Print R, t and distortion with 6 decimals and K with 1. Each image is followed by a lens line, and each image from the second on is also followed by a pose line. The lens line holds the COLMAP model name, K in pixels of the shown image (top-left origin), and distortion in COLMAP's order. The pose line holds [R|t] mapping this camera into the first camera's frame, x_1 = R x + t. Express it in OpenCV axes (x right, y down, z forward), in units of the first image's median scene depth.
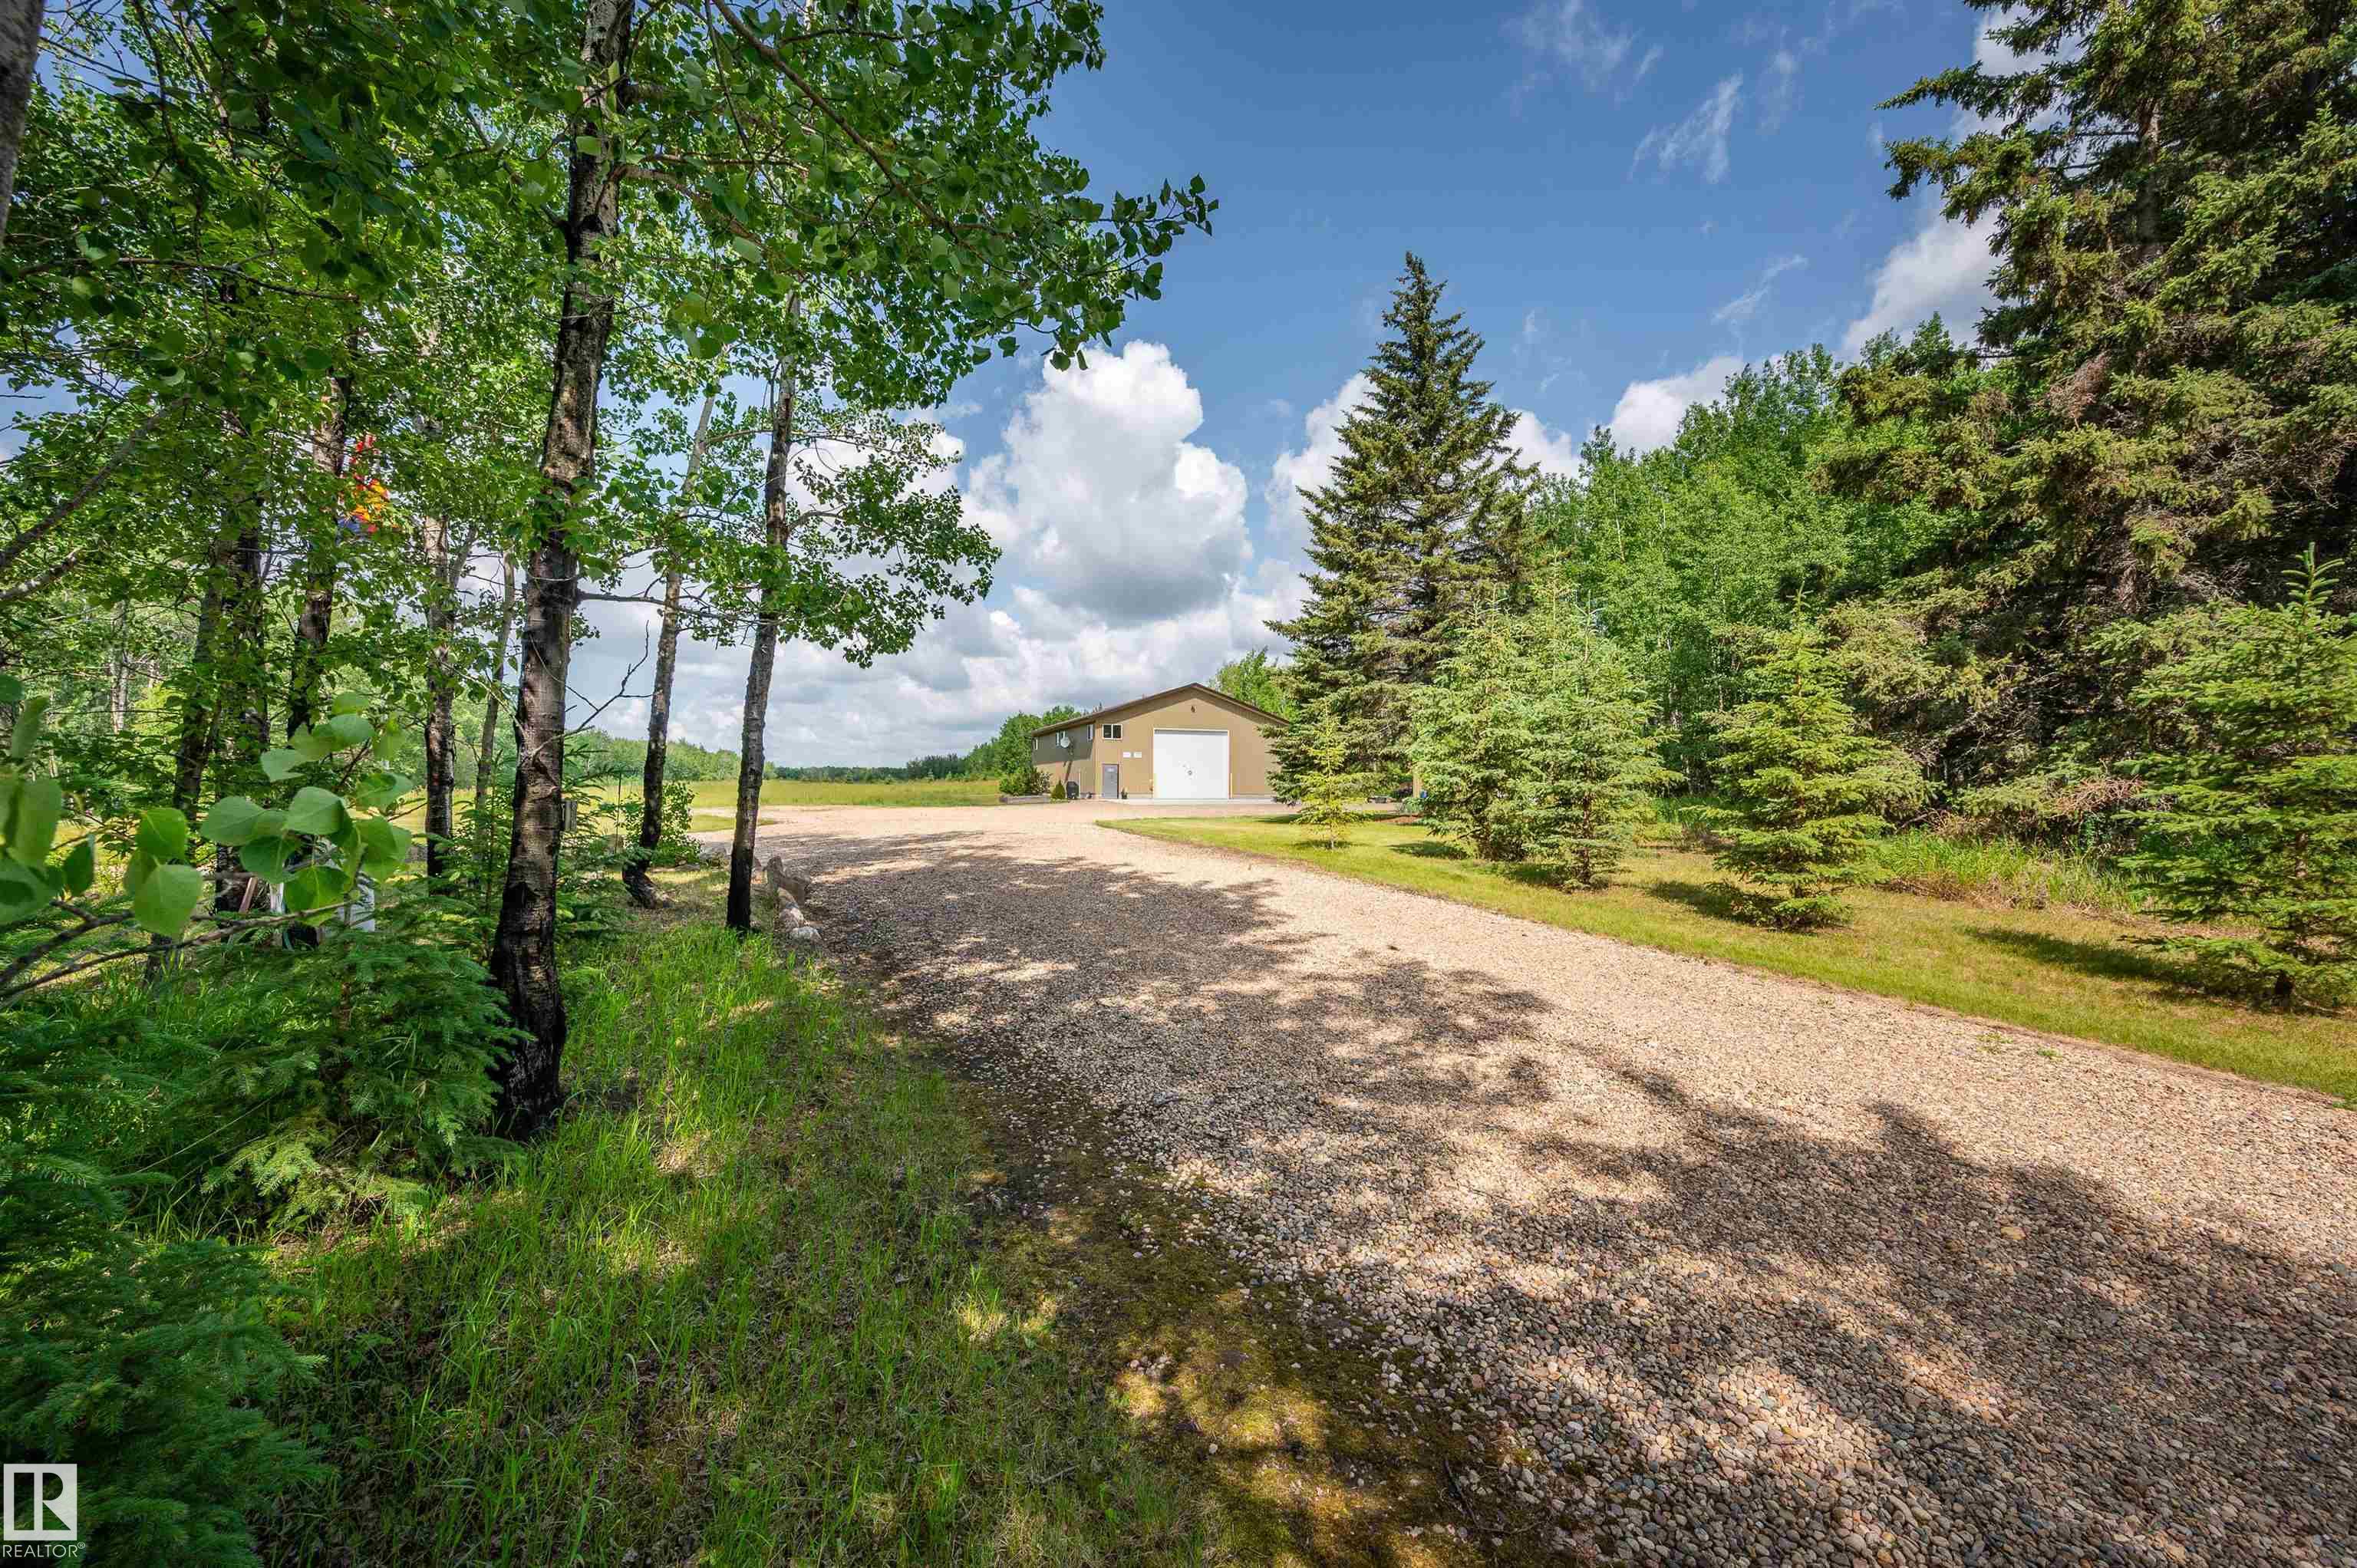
lens RADIAL K [[928.2, 0, 1176.8], [0, 928.2, 788.6], [0, 0, 1]] dist [-0.002881, -0.001417]
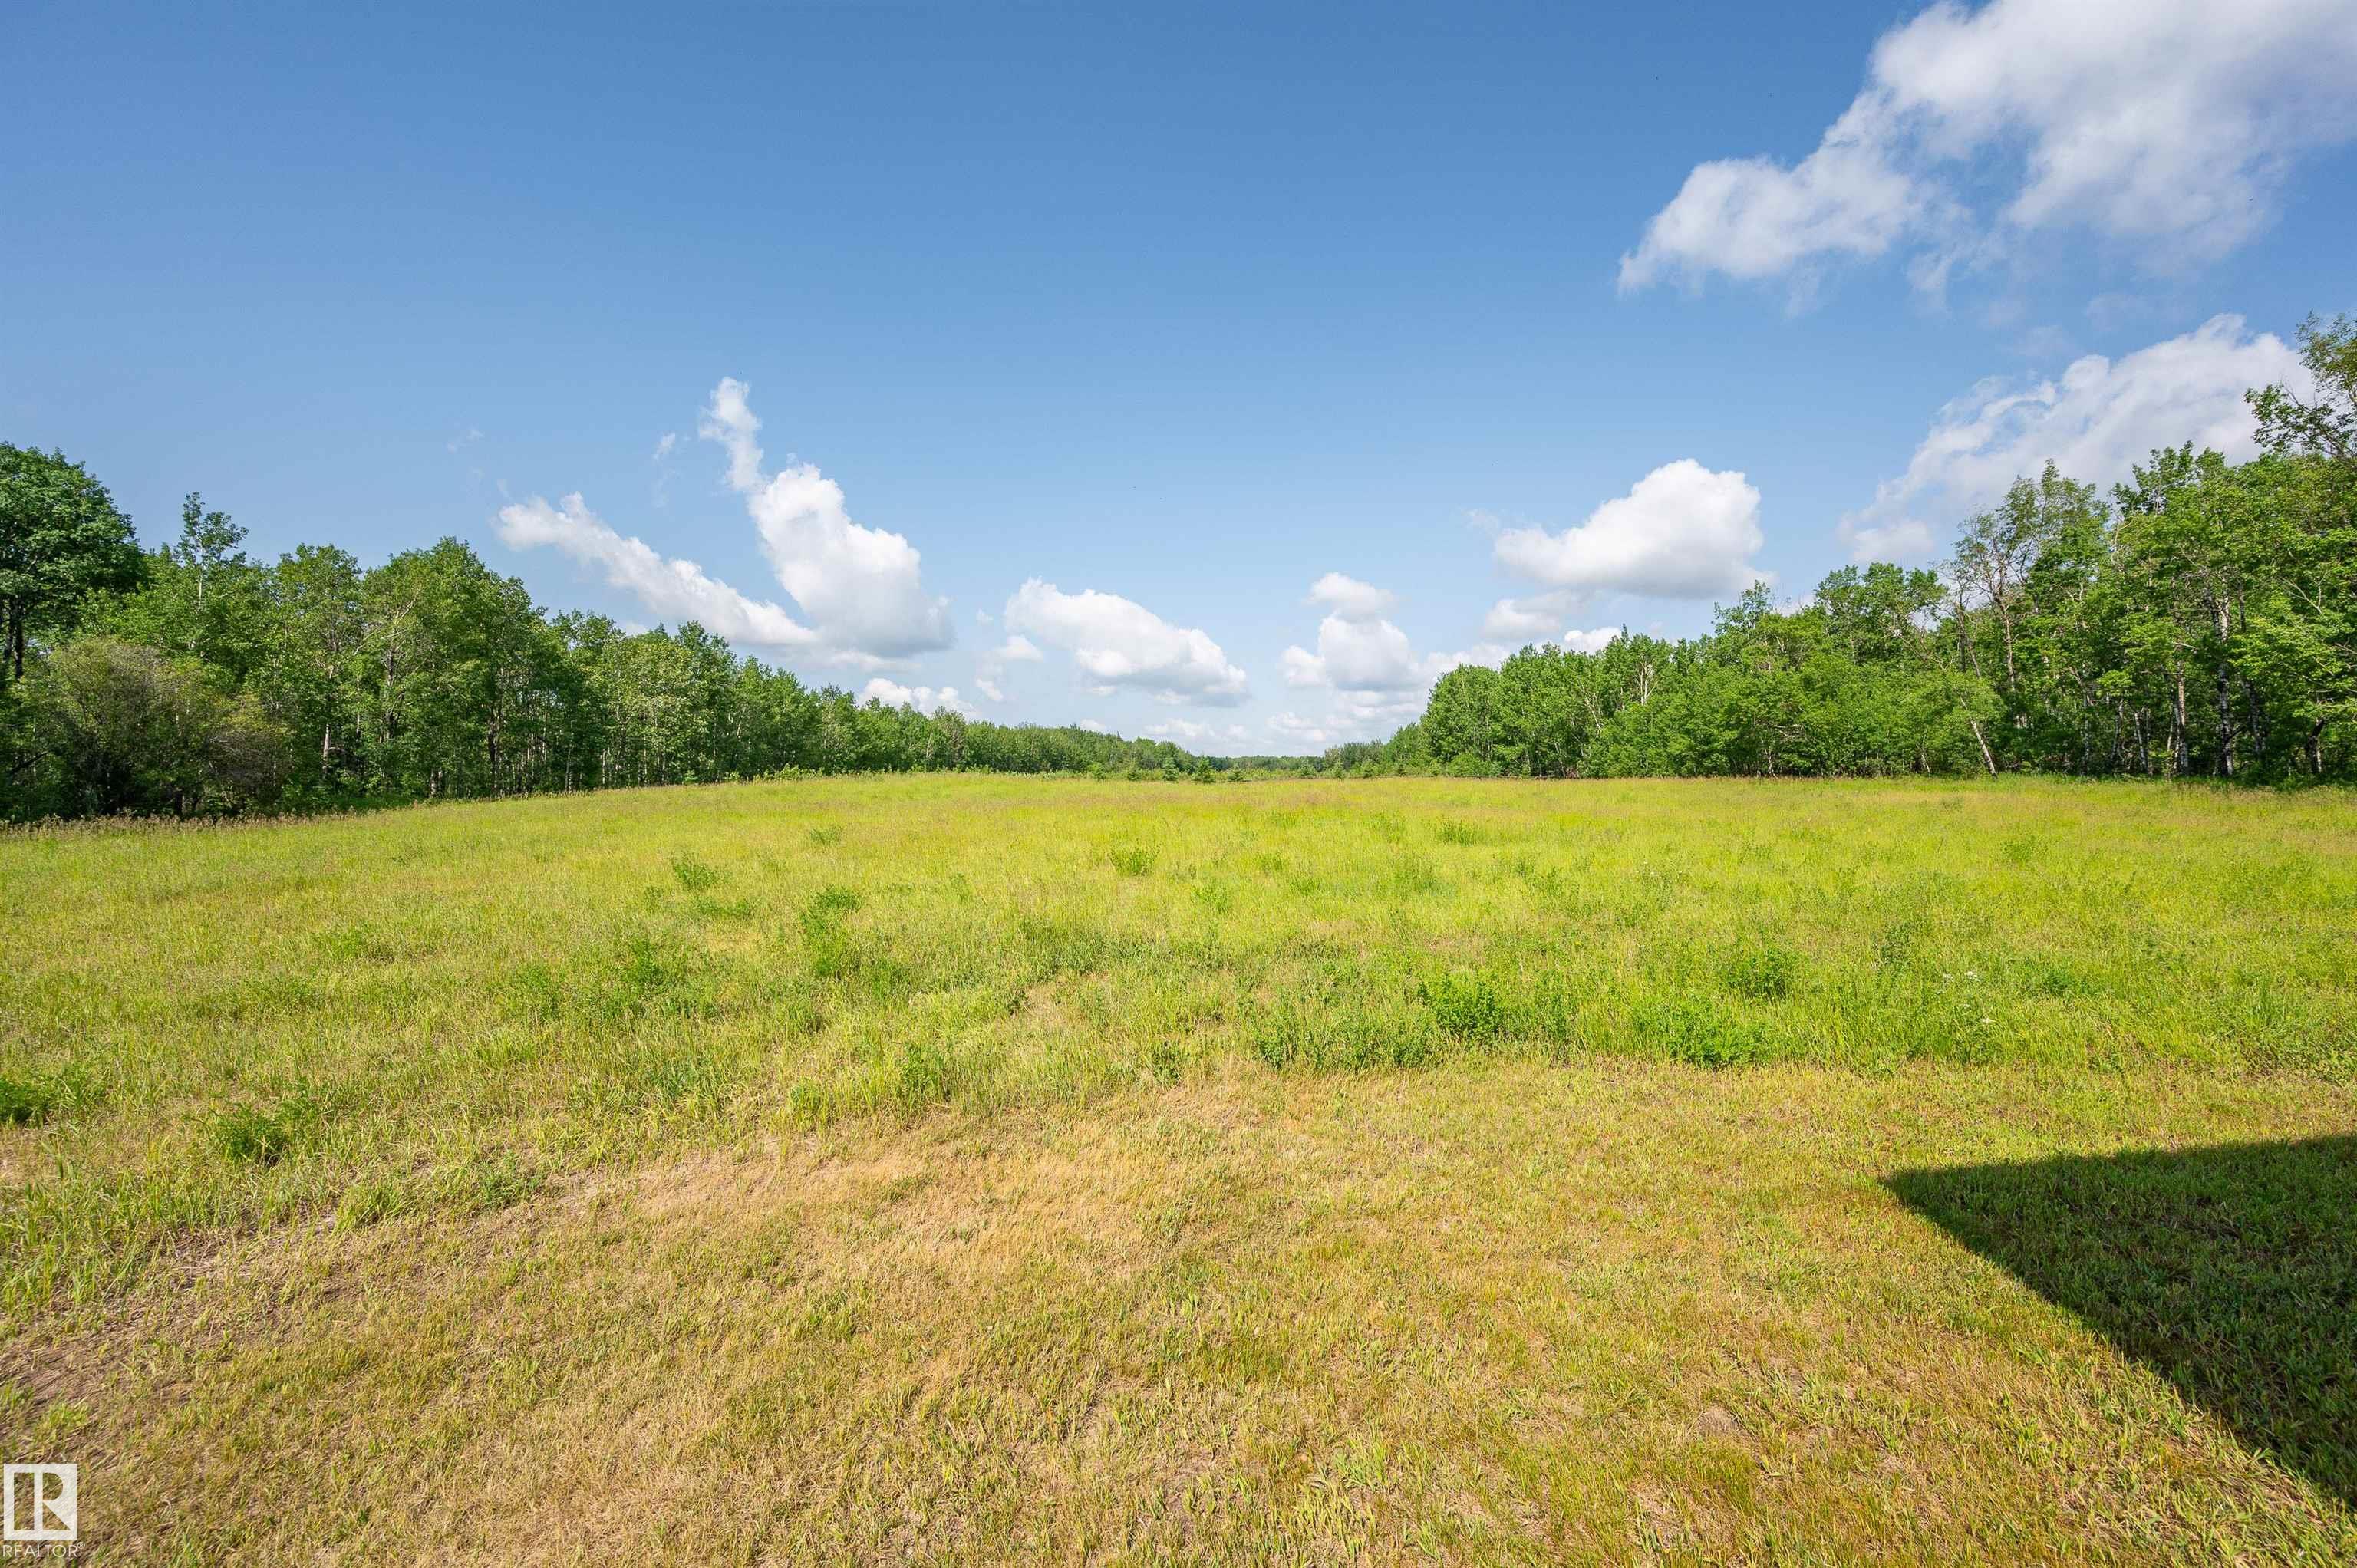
lens RADIAL K [[928.2, 0, 1190.9], [0, 928.2, 780.8], [0, 0, 1]] dist [-0.002881, -0.001417]
pose [[0.903020, 0.005022, -0.429570, -0.957986], [-0.003715, 0.999986, 0.003881, -0.080120], [0.429583, -0.001909, 0.903025, 5.284254]]
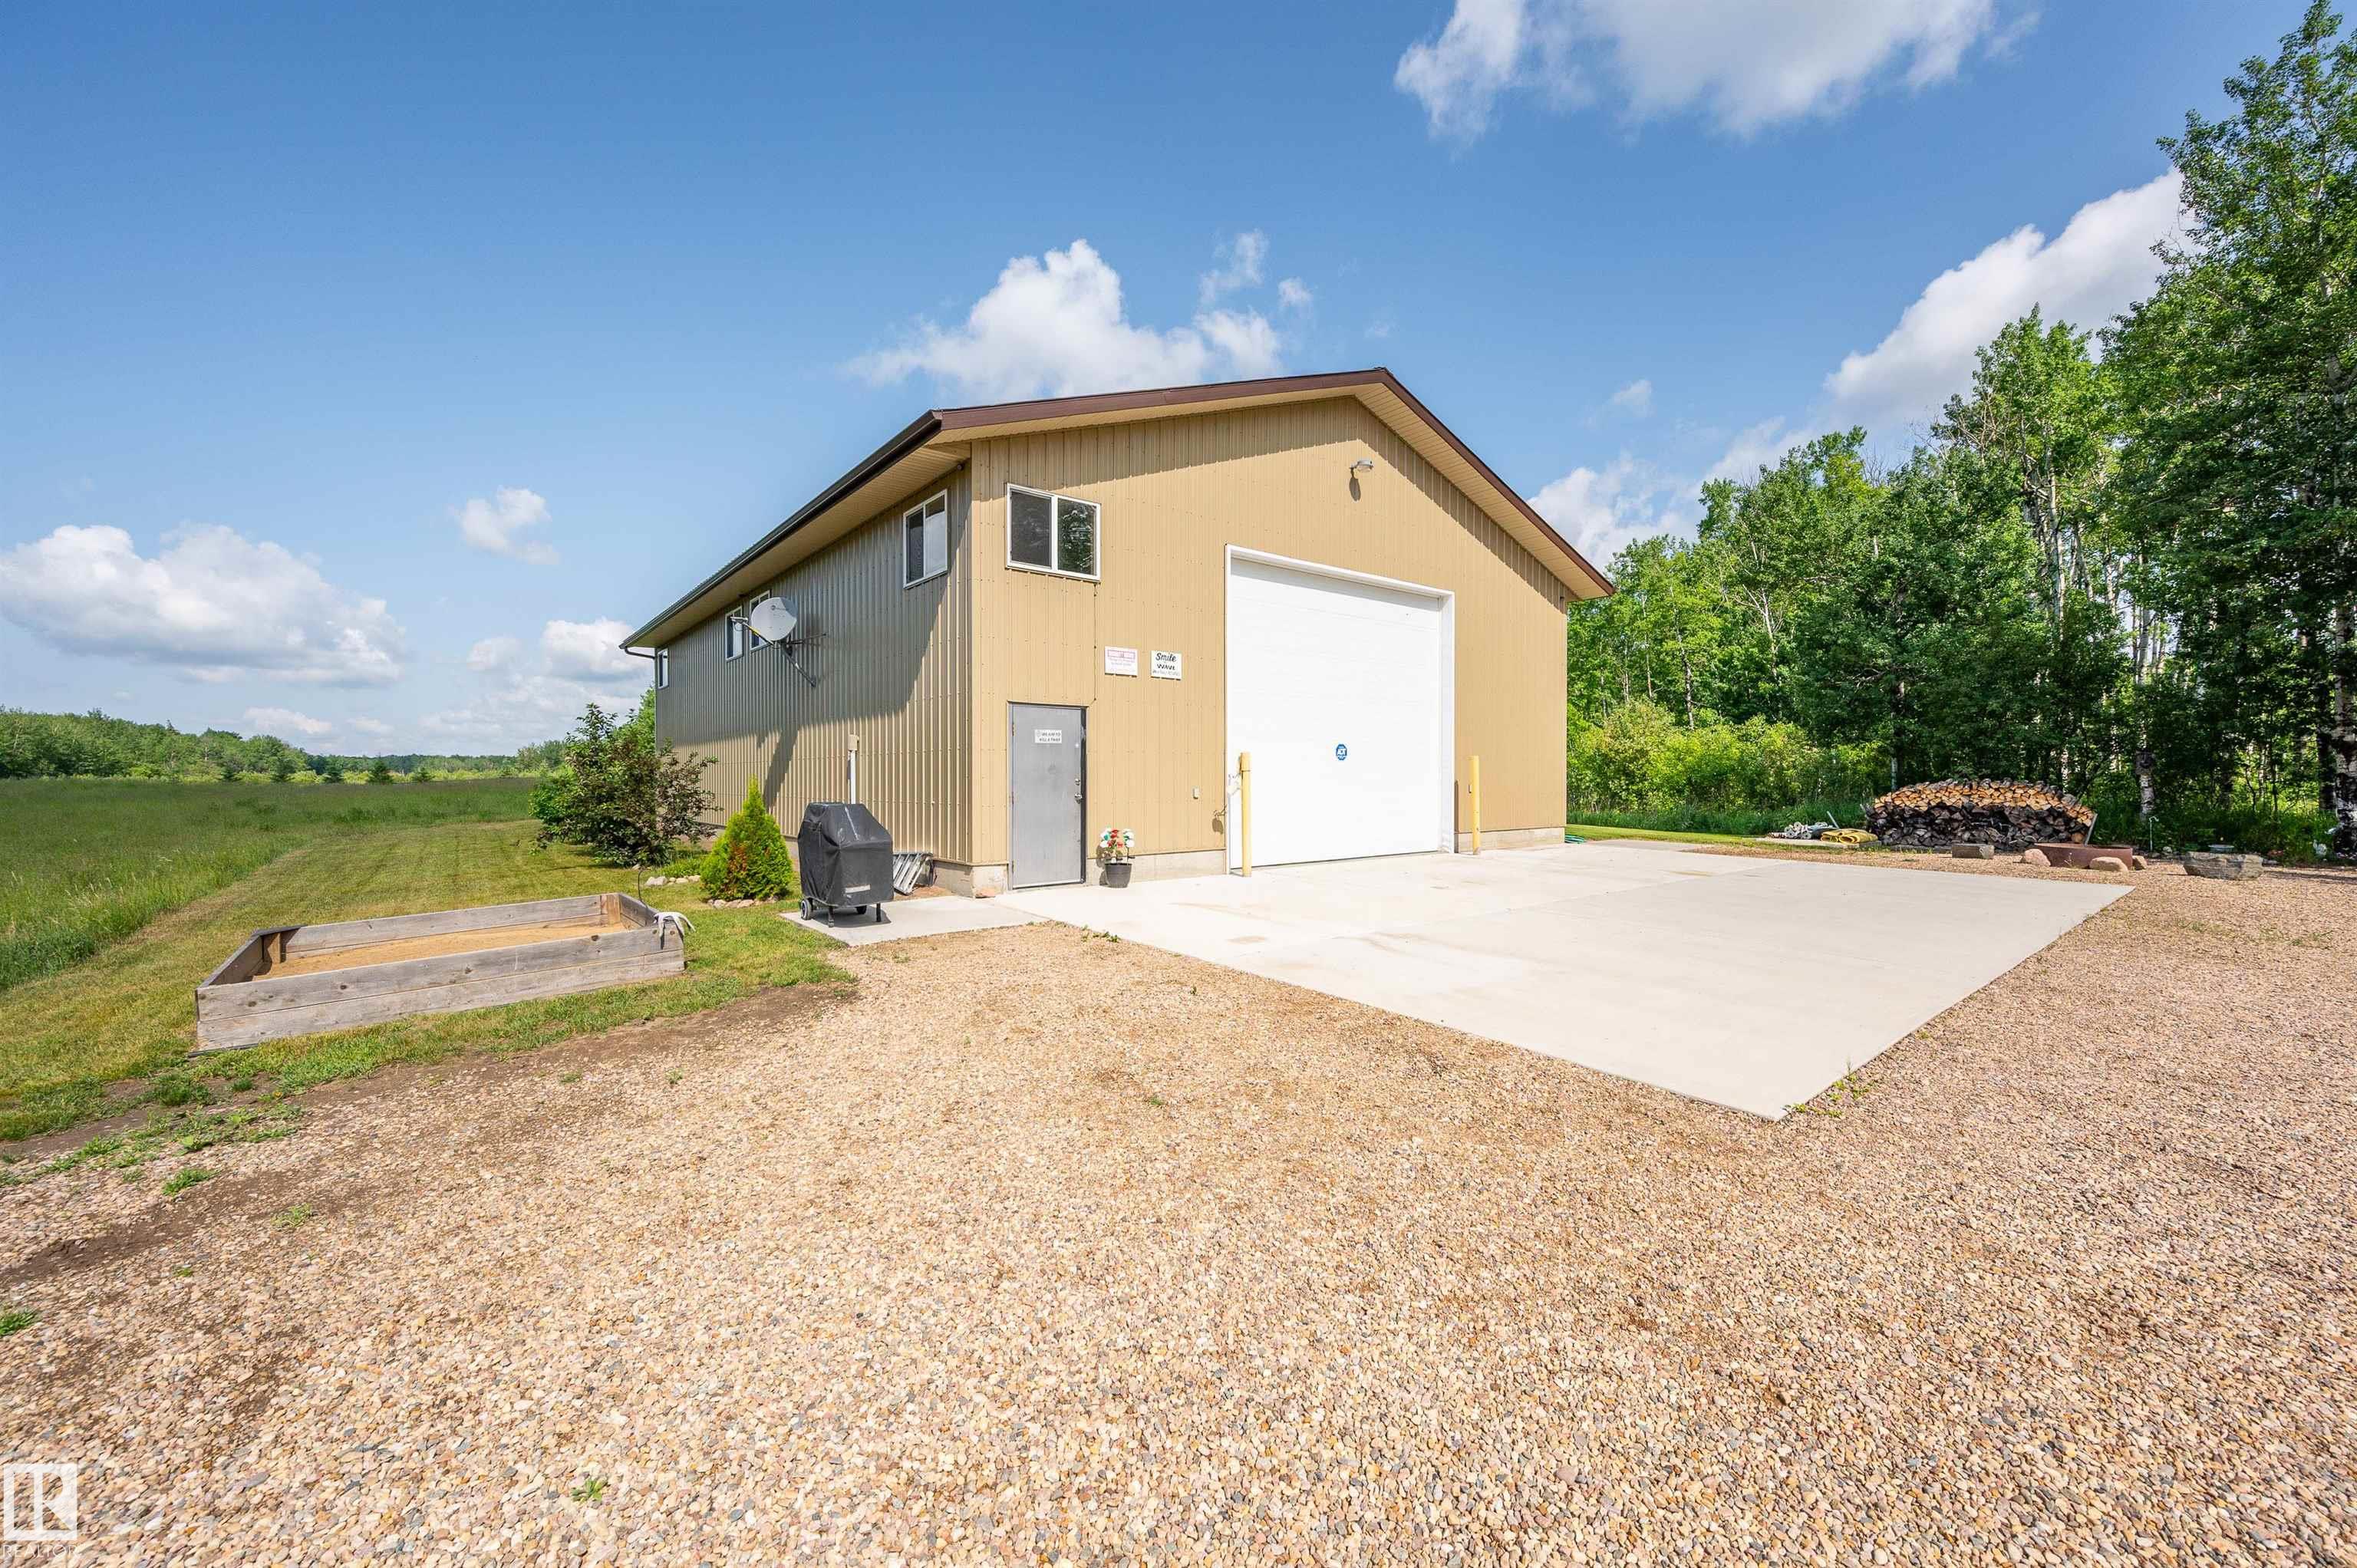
lens RADIAL K [[928.2, 0, 1170.2], [0, 928.2, 751.4], [0, 0, 1]] dist [-0.002881, -0.001417]
pose [[0.949862, -0.000646, 0.312668, -0.429798], [0.009197, 0.999623, -0.025875, -0.047488], [-0.312533, 0.027453, 0.949510, 3.277561]]
